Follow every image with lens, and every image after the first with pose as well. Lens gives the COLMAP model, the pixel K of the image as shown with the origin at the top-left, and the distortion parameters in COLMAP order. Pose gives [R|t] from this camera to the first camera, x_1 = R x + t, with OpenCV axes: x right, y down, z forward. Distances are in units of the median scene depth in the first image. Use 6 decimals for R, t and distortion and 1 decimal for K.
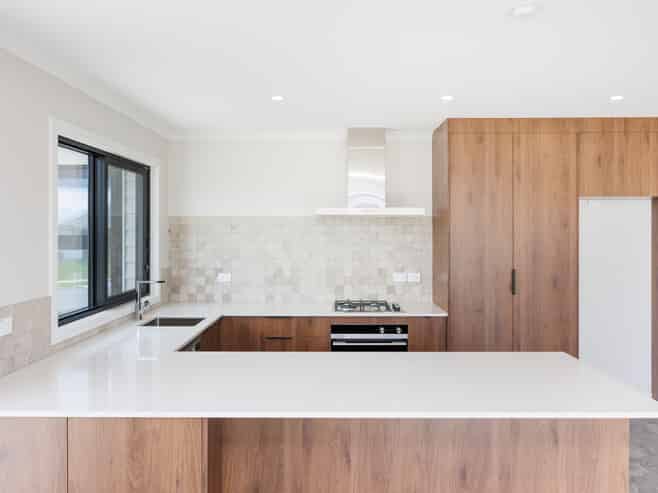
lens RADIAL K [[524.8, 0, 329.0], [0, 524.8, 246.5], [0, 0, 1]] dist [0.002540, 0.000420]
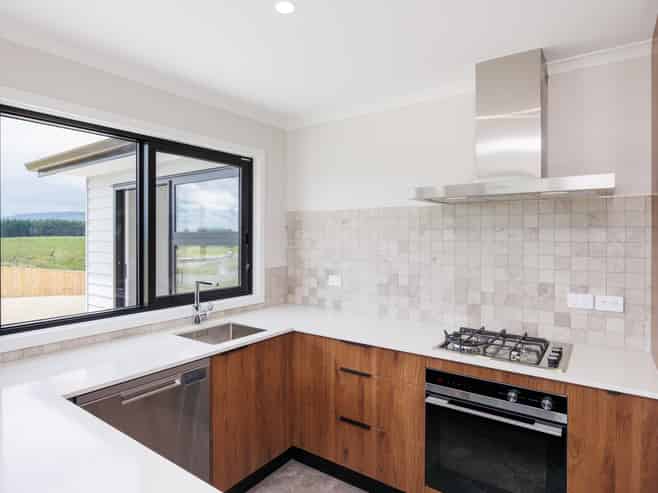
lens RADIAL K [[385.1, 0, 326.0], [0, 385.1, 242.1], [0, 0, 1]] dist [-0.002567, -0.000739]
pose [[0.810875, 0.011019, -0.585115, 0.157677], [-0.017858, 0.999823, -0.005919, -0.000373], [0.584947, 0.015249, 0.810928, 0.479475]]
